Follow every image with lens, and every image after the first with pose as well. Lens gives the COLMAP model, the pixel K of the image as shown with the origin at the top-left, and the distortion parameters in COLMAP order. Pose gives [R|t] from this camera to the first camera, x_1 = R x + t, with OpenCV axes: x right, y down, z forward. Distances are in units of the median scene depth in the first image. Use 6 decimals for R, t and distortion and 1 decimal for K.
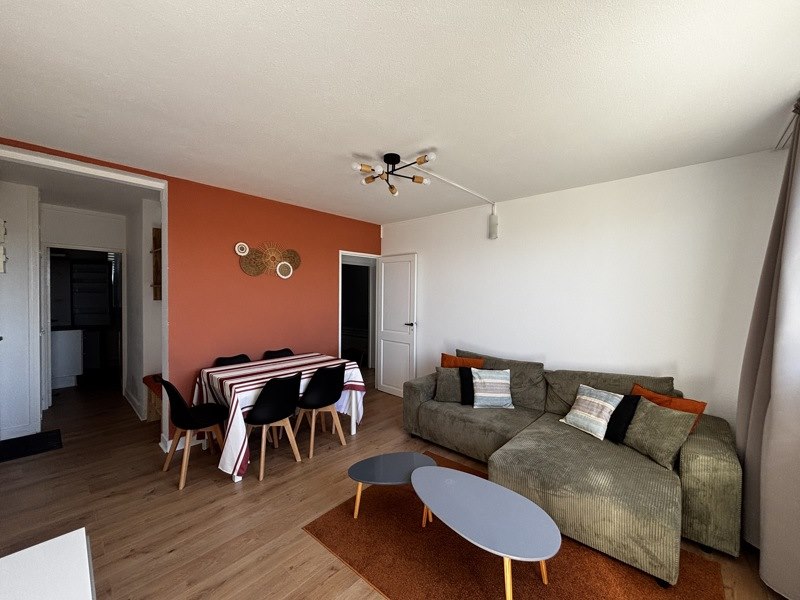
lens RADIAL K [[322.3, 0, 397.4], [0, 322.3, 297.8], [0, 0, 1]] dist [0.000361, -0.000700]
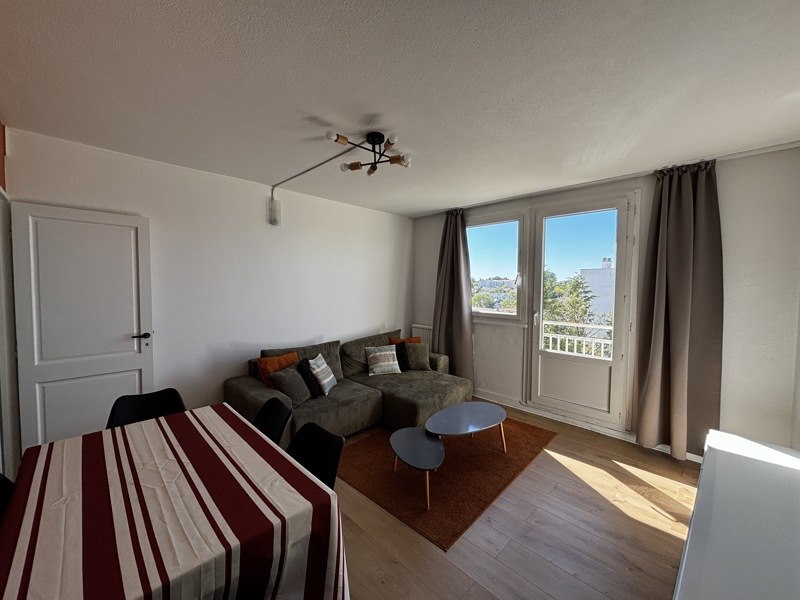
lens RADIAL K [[322.3, 0, 397.4], [0, 322.3, 297.8], [0, 0, 1]] dist [0.000361, -0.000700]
pose [[0.046433, -0.052833, 0.997523, -0.640371], [0.007607, 0.998590, 0.052536, -0.018559], [-0.998892, 0.005148, 0.046770, 0.607197]]
